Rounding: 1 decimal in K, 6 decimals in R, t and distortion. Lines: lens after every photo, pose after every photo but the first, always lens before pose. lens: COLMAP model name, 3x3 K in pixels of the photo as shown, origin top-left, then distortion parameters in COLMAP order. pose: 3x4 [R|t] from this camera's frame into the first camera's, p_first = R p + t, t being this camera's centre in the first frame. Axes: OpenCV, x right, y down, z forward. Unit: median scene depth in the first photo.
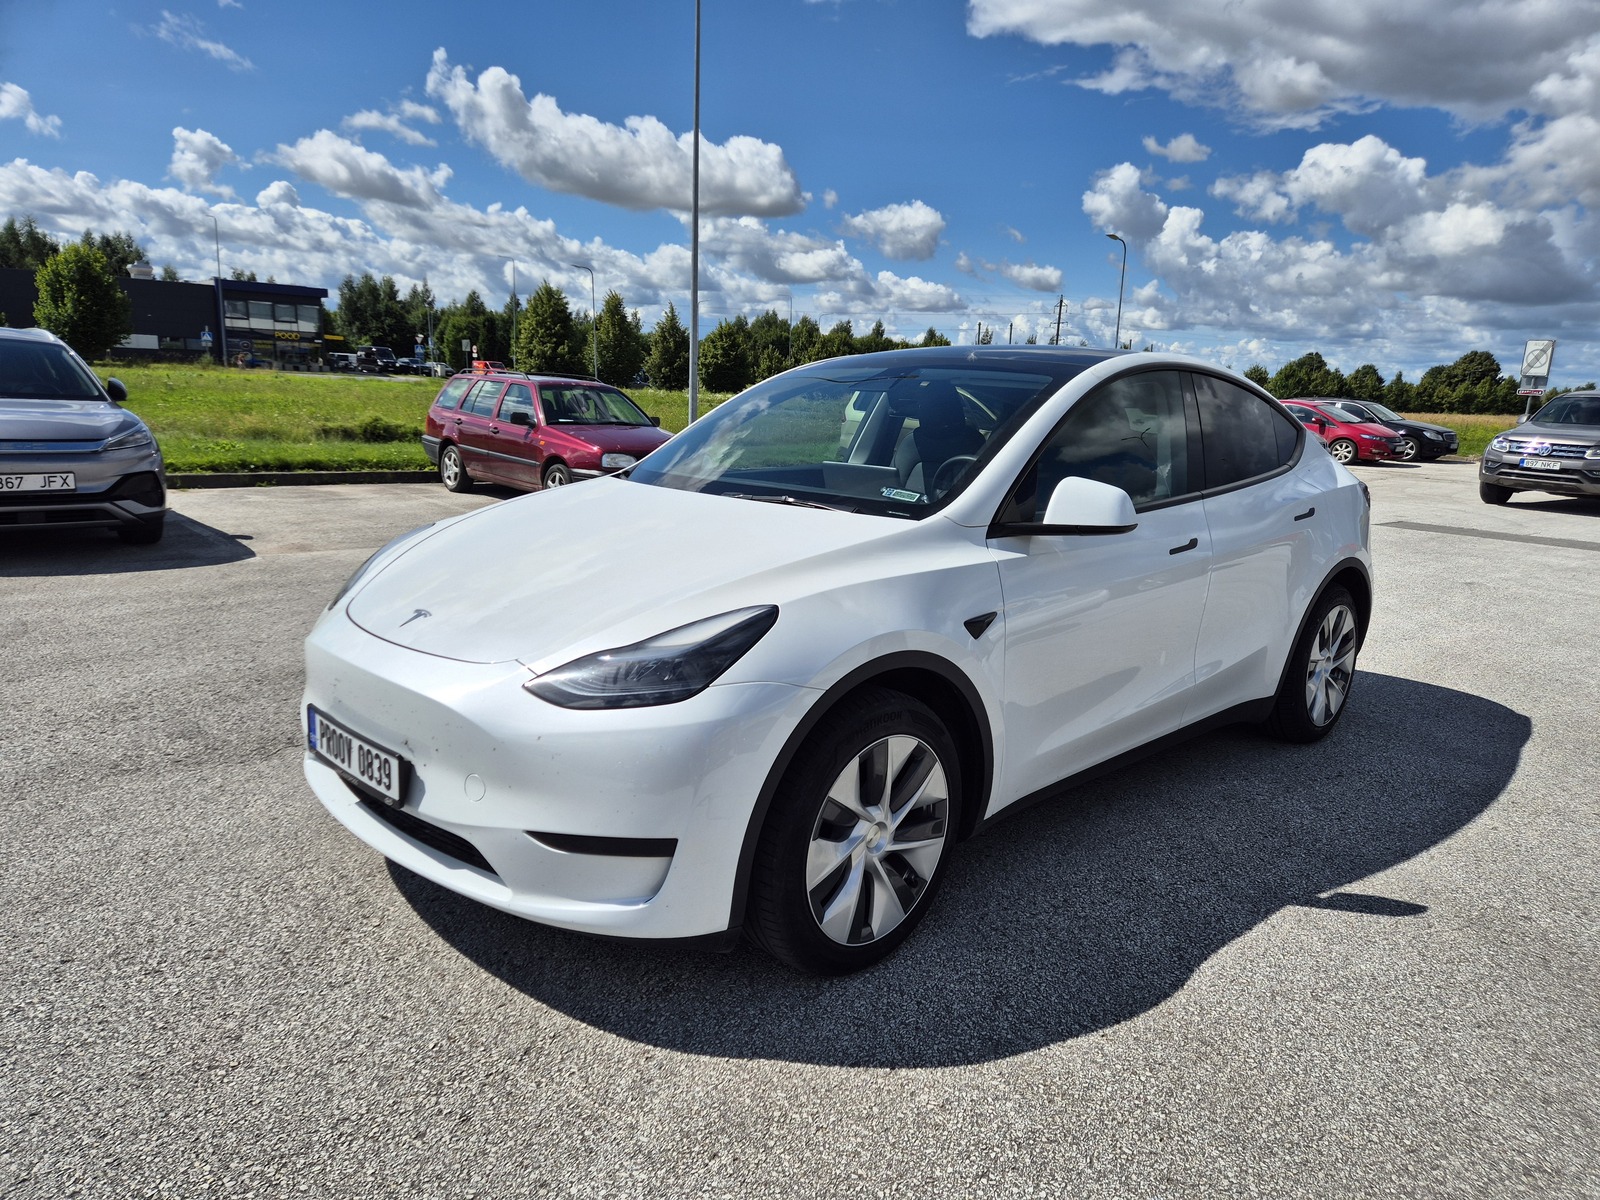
lens RADIAL K [[1071.0, 0, 780.2], [0, 1071.0, 598.5], [0, 0, 1]] dist [0.083759, -0.076610]
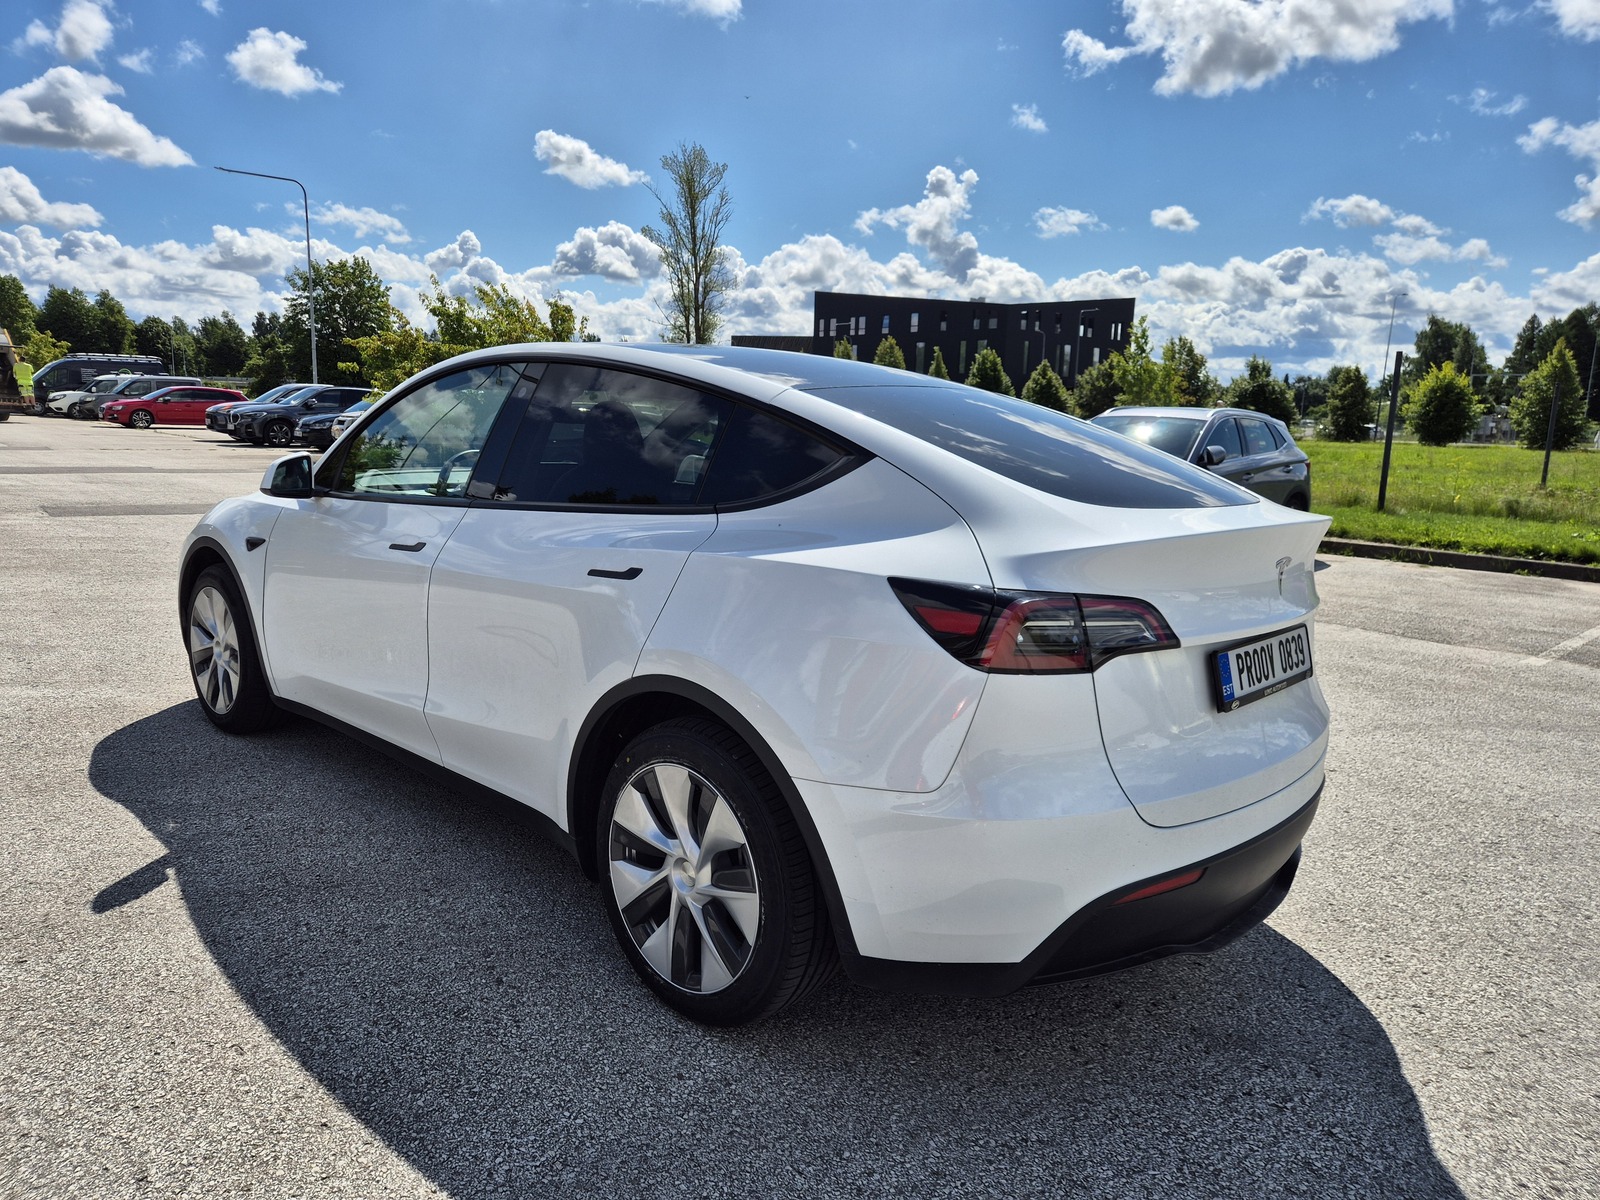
lens RADIAL K [[1071.0, 0, 780.2], [0, 1071.0, 598.5], [0, 0, 1]] dist [0.083759, -0.076610]
pose [[0.030716, 0.128843, -0.991189, 1.315261], [-0.224928, 0.967113, 0.118743, -0.189276], [0.973891, 0.219299, 0.058686, 1.277255]]
